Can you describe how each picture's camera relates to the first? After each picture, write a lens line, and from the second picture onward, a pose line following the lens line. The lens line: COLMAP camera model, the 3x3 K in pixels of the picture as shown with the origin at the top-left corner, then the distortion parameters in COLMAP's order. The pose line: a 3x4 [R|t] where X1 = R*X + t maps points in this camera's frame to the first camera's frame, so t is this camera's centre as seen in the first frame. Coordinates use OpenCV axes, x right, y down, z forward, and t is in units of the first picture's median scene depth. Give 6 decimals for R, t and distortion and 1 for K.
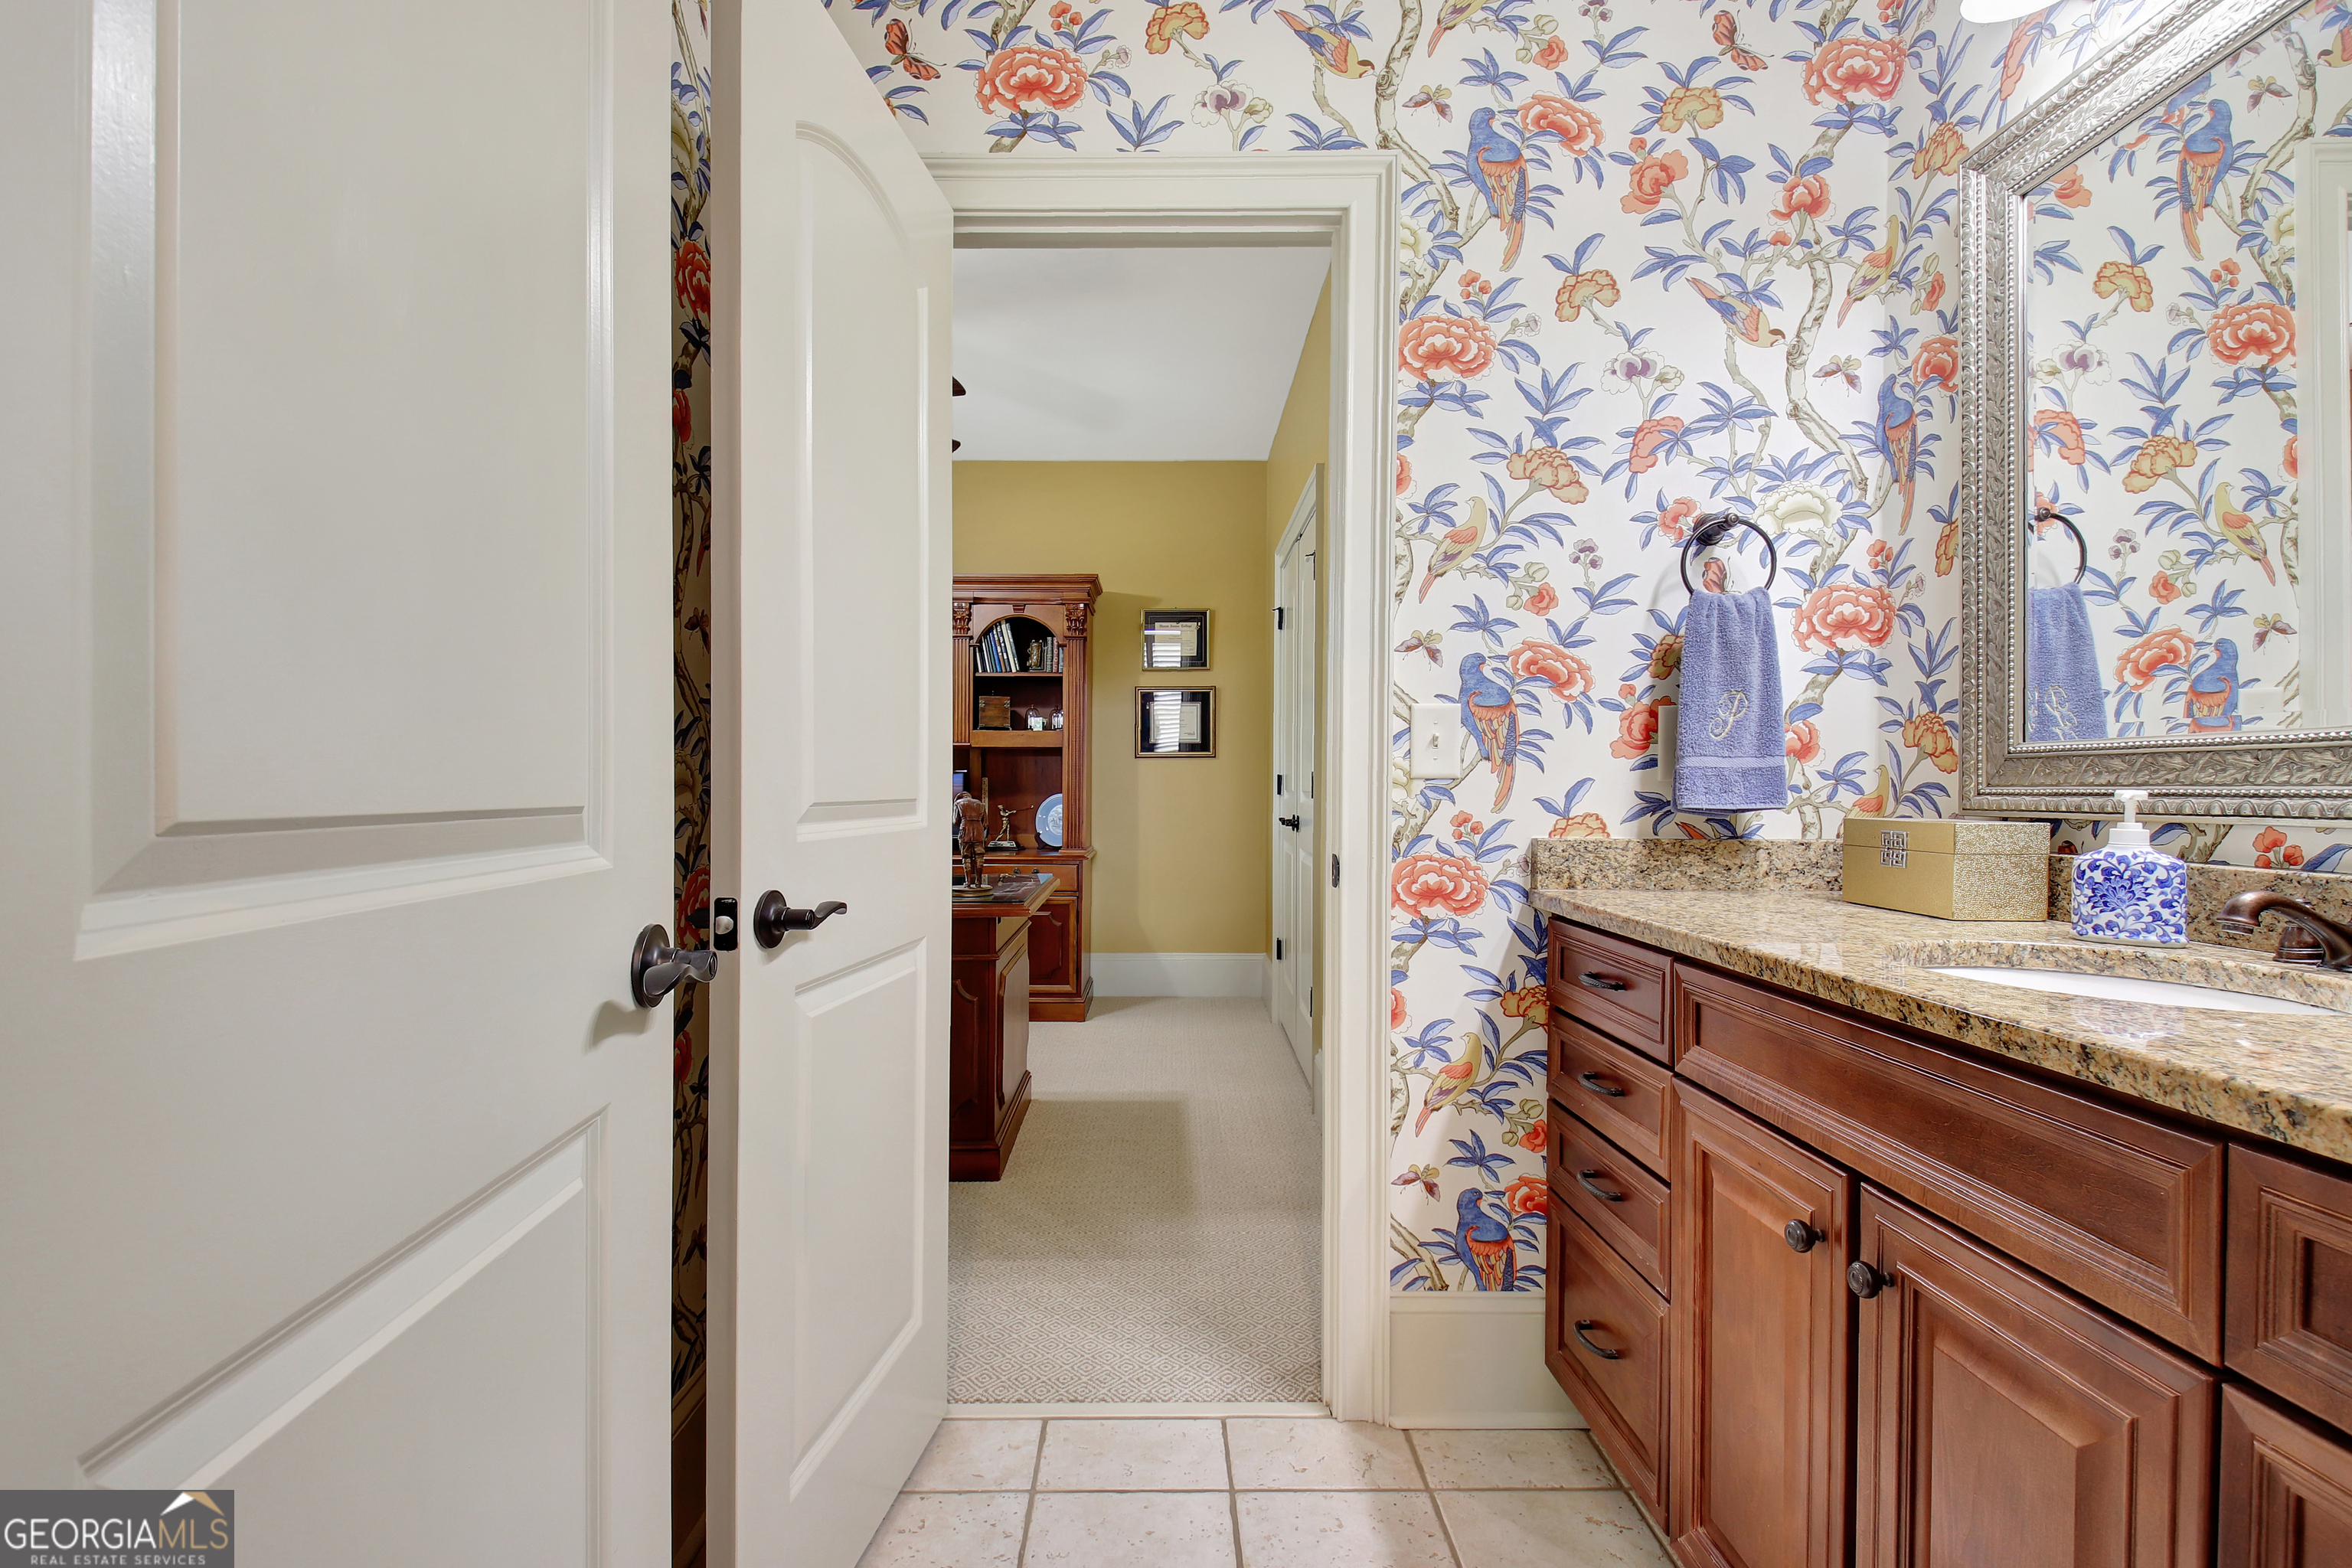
lens RADIAL K [[1163.5, 0, 1145.3], [0, 1163.5, 797.7], [0, 0, 1]] dist [0.021279, 0.001109]
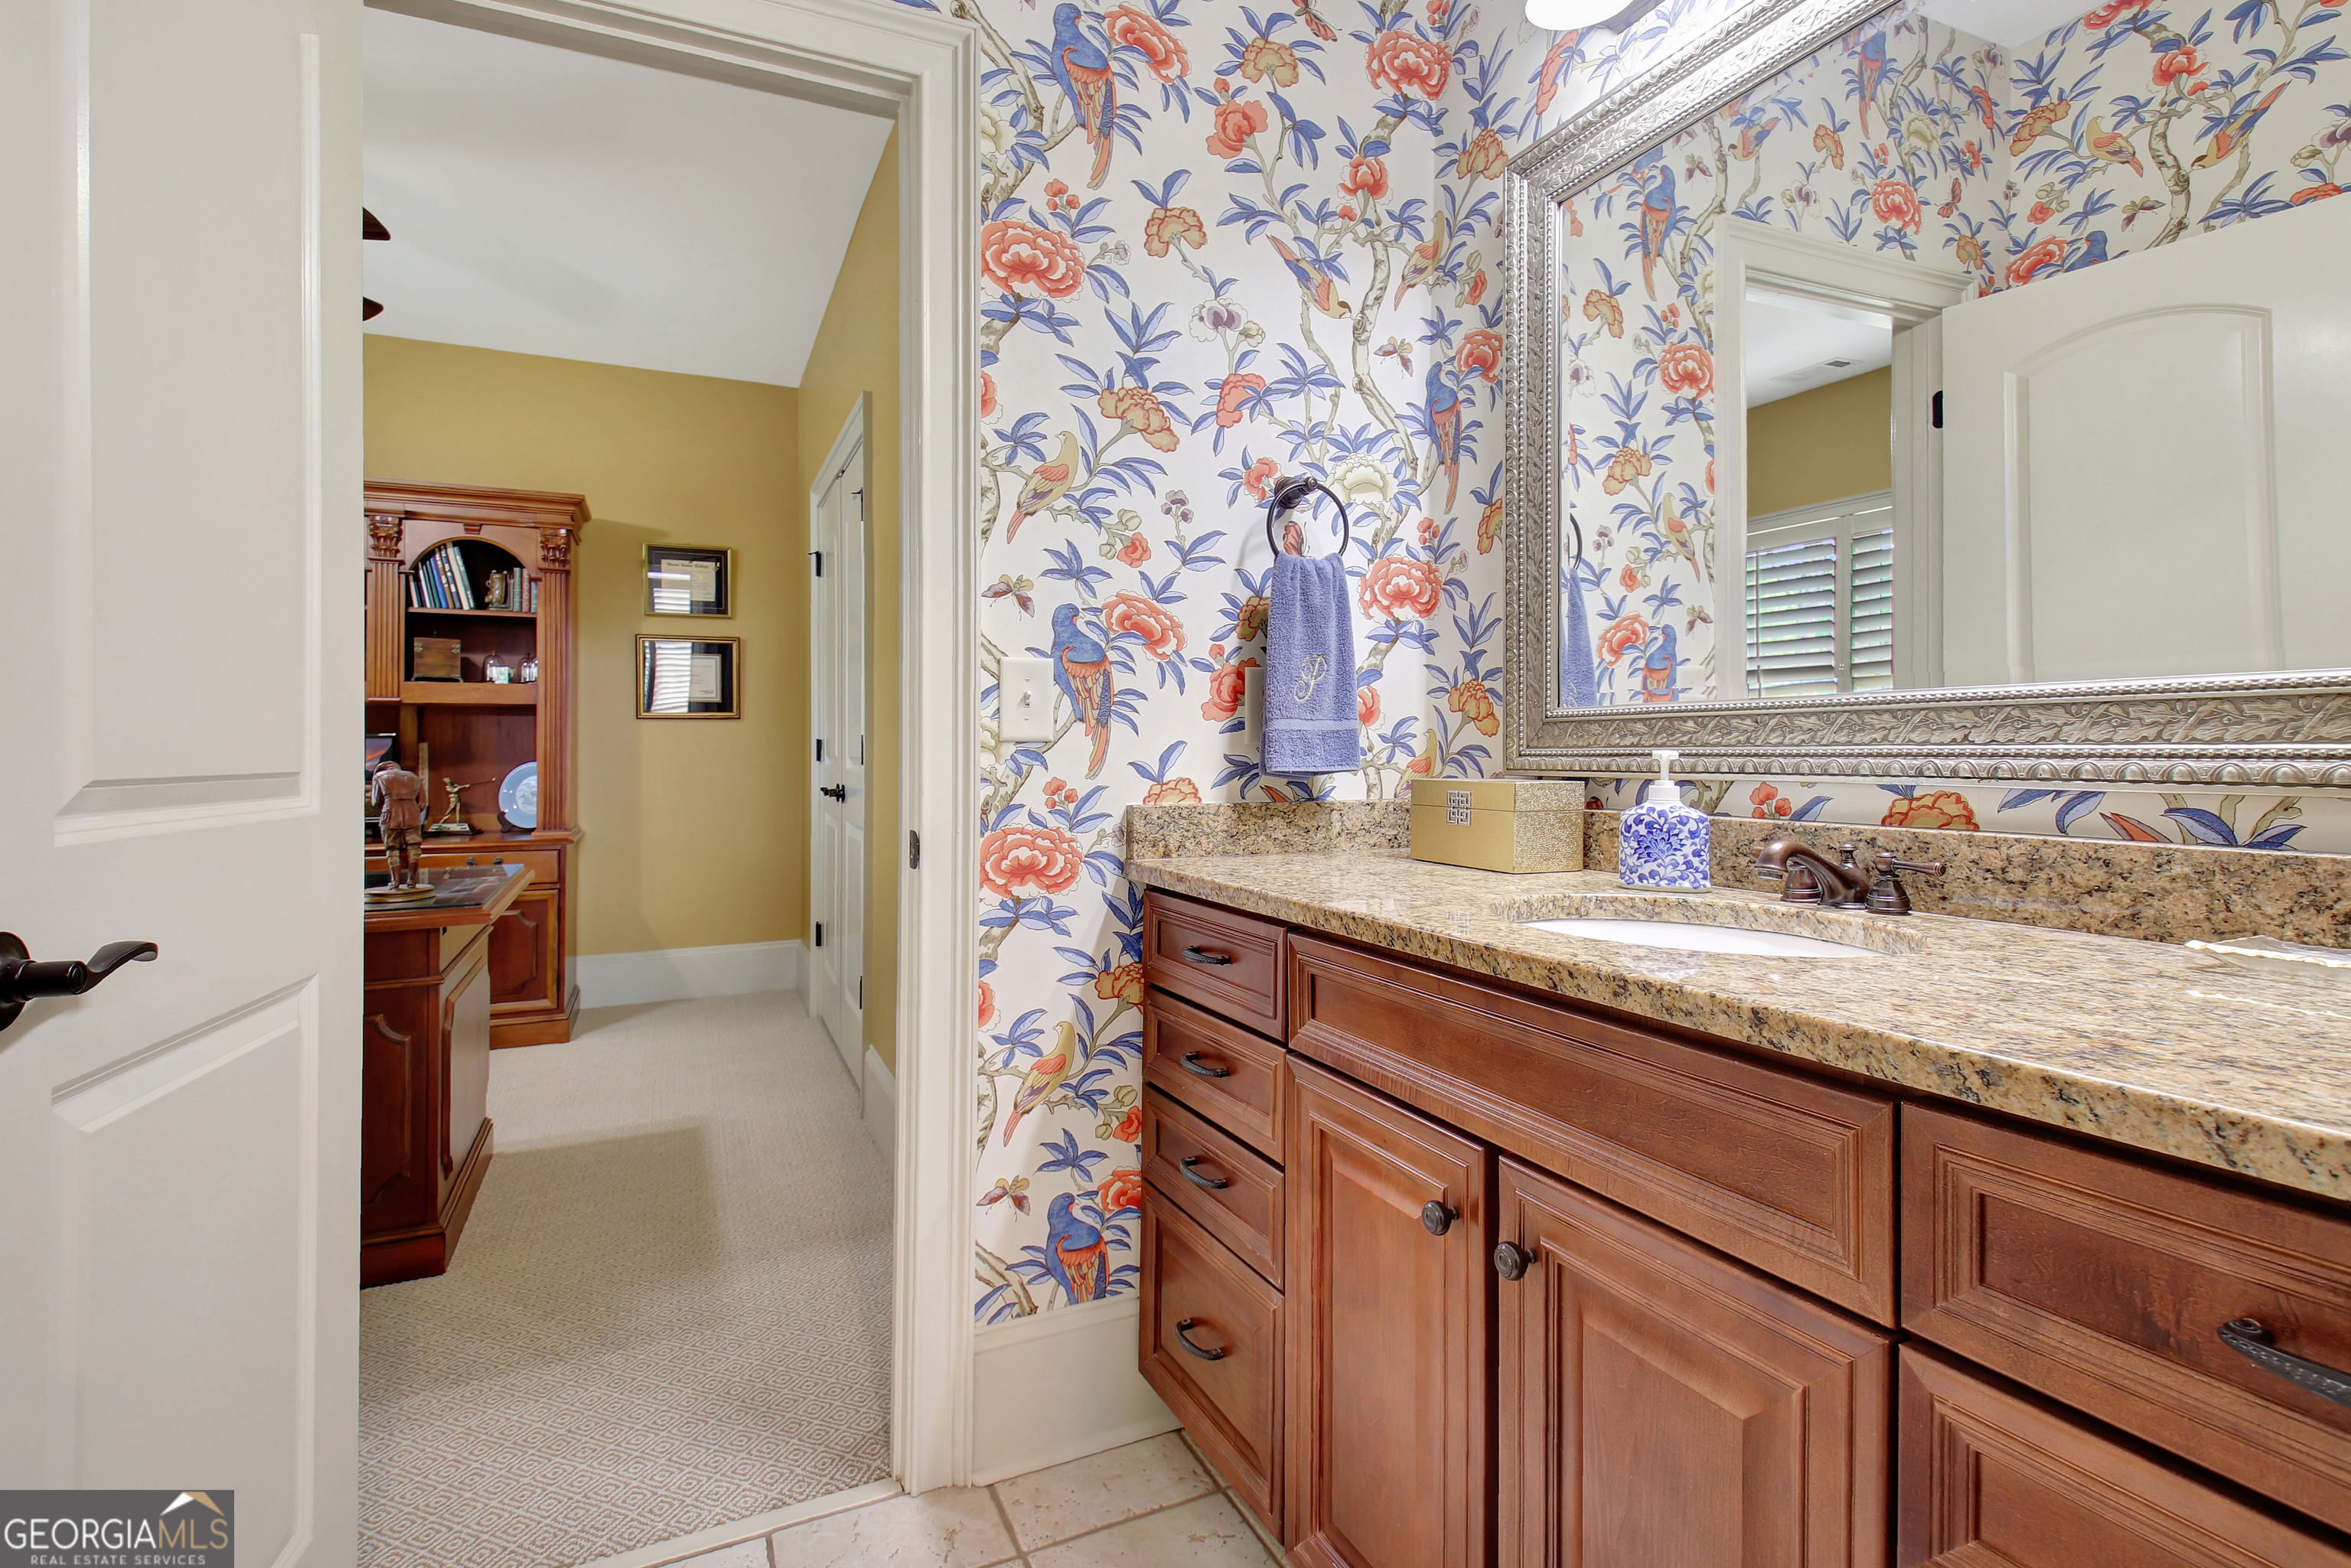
lens RADIAL K [[1155.0, 0, 1213.0], [0, 1155.0, 758.0], [0, 0, 1]] dist [0.061701, -0.076153]
pose [[0.898566, -0.005420, 0.438805, -0.012192], [0.007822, 0.999963, -0.003666, 0.000763], [-0.438769, 0.006726, 0.898575, 0.139588]]
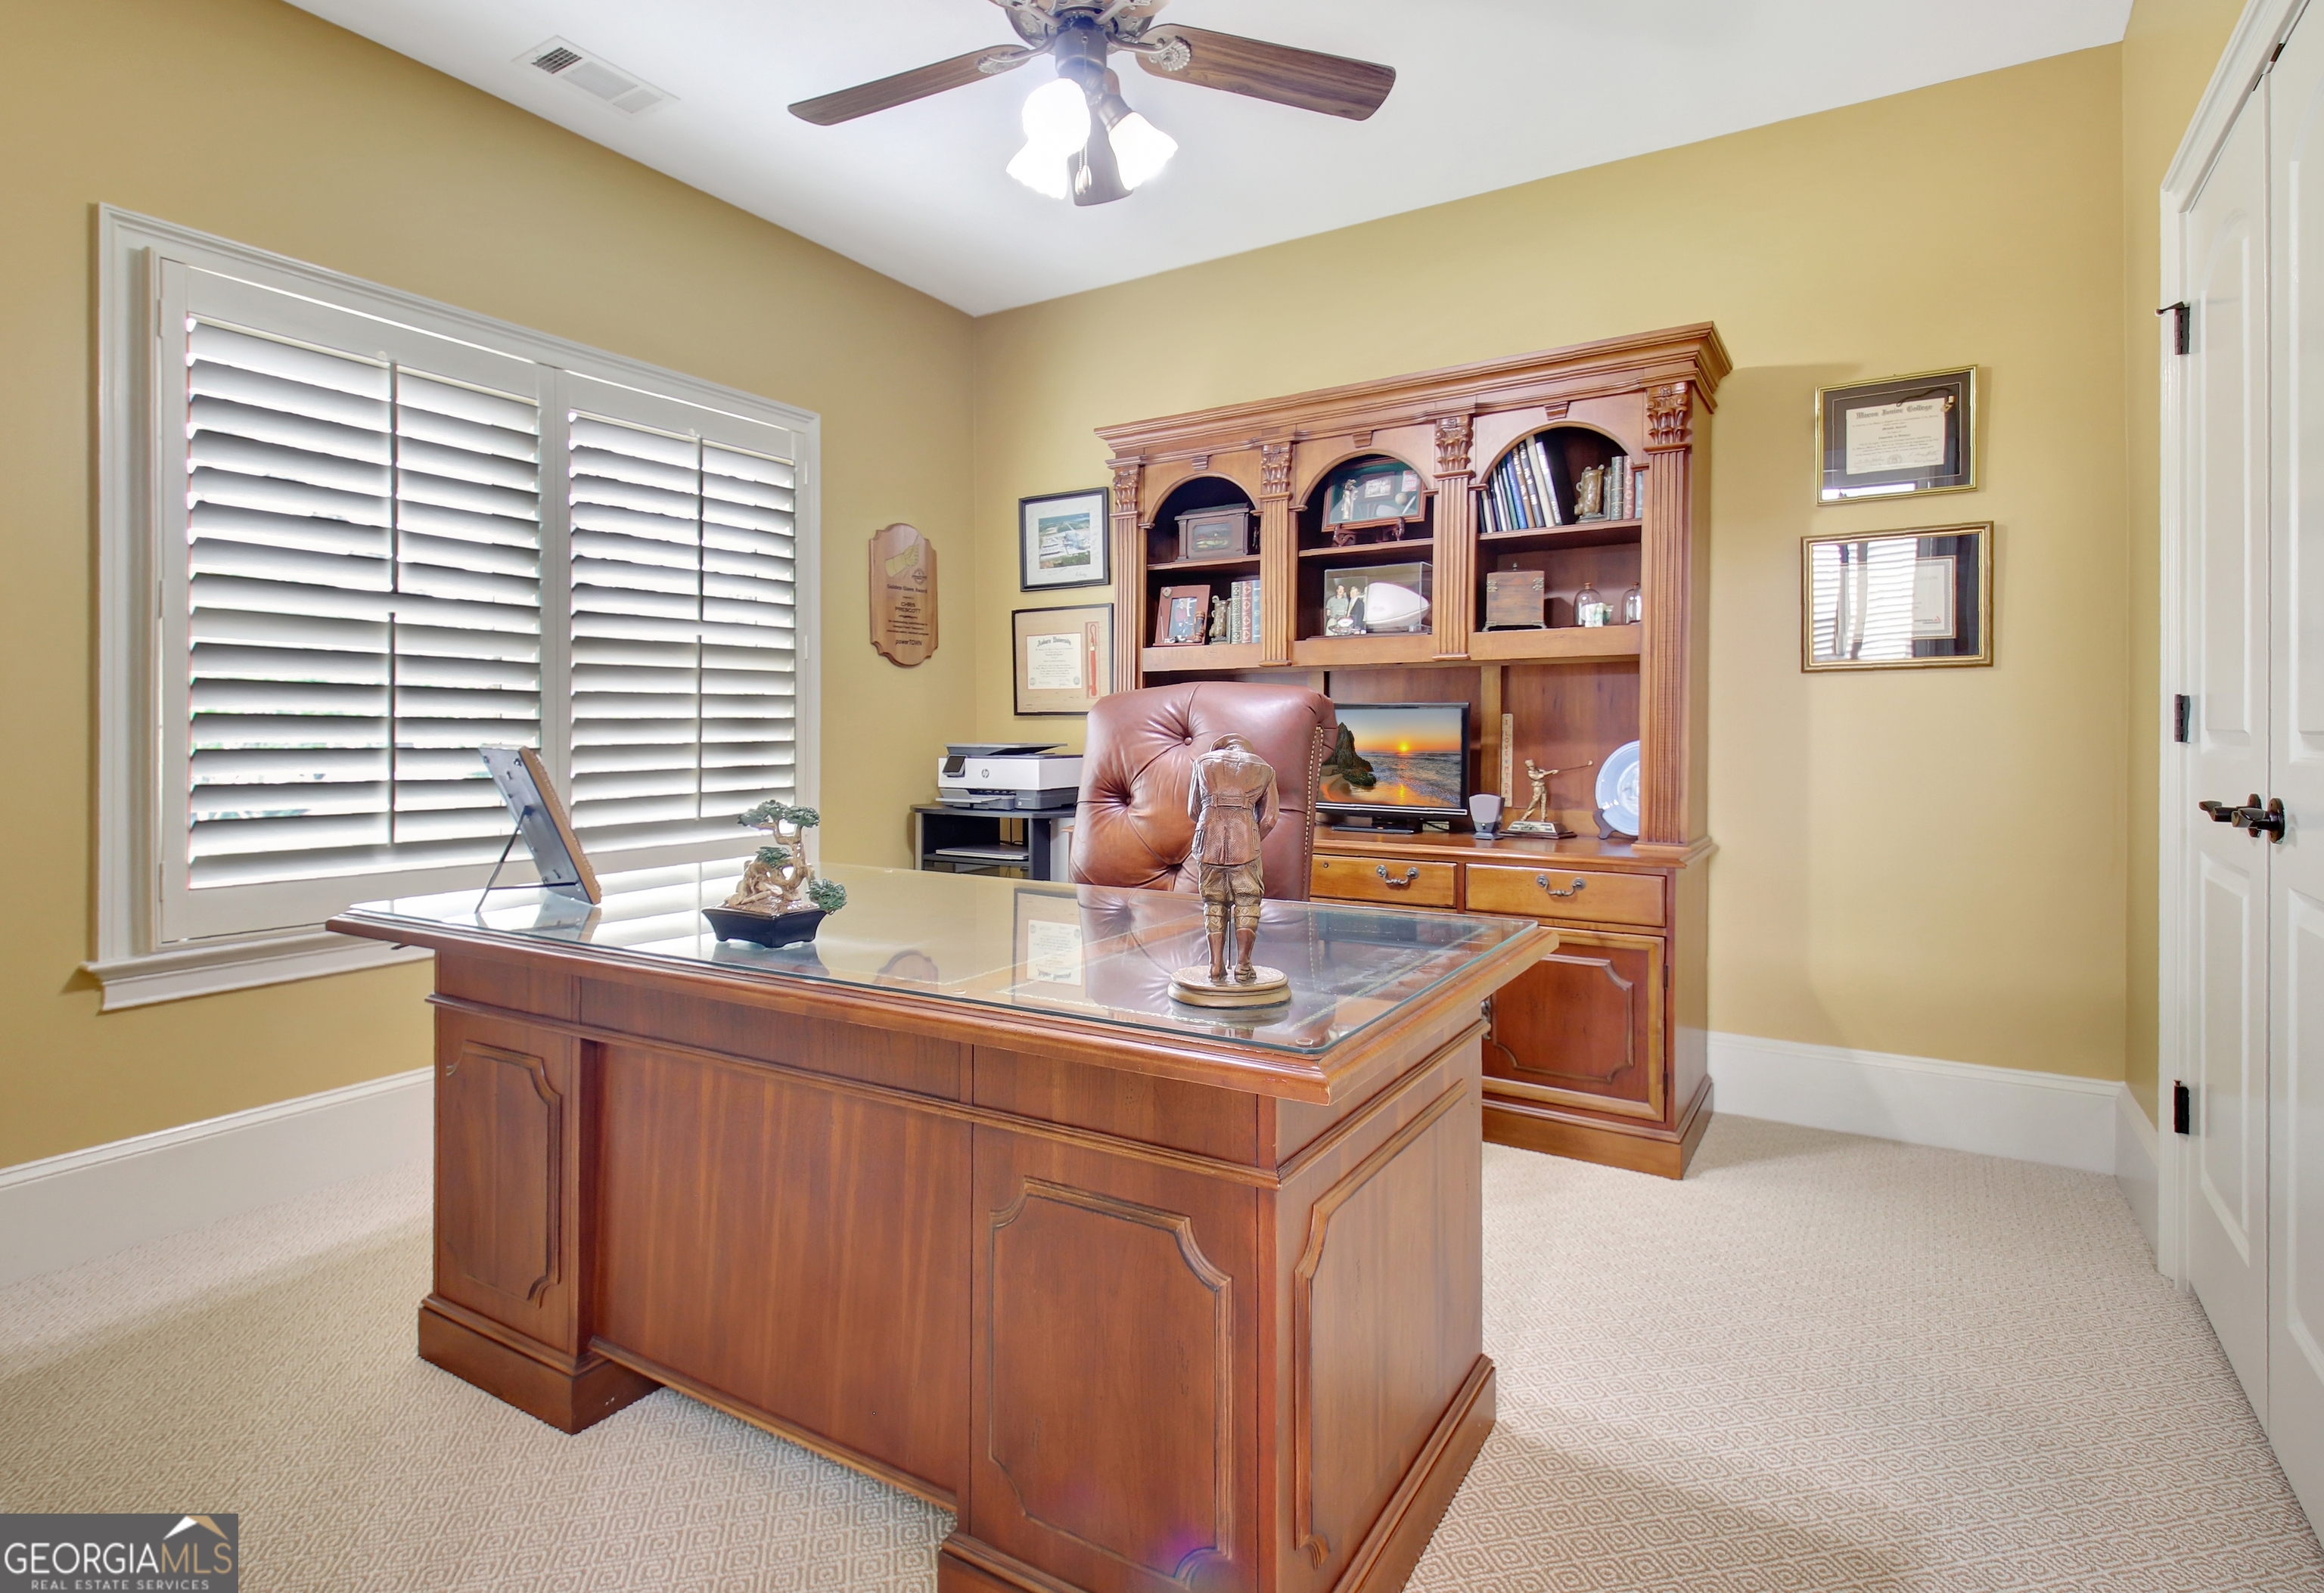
lens RADIAL K [[1072.5, 0, 1160.4], [0, 1072.5, 739.2], [0, 0, 1]] dist [0.001988, -0.006398]
pose [[0.832452, 0.000031, -0.554097, 0.043226], [-0.000996, 0.999998, -0.001439, -0.007004], [0.554096, 0.001750, 0.832451, 1.036315]]
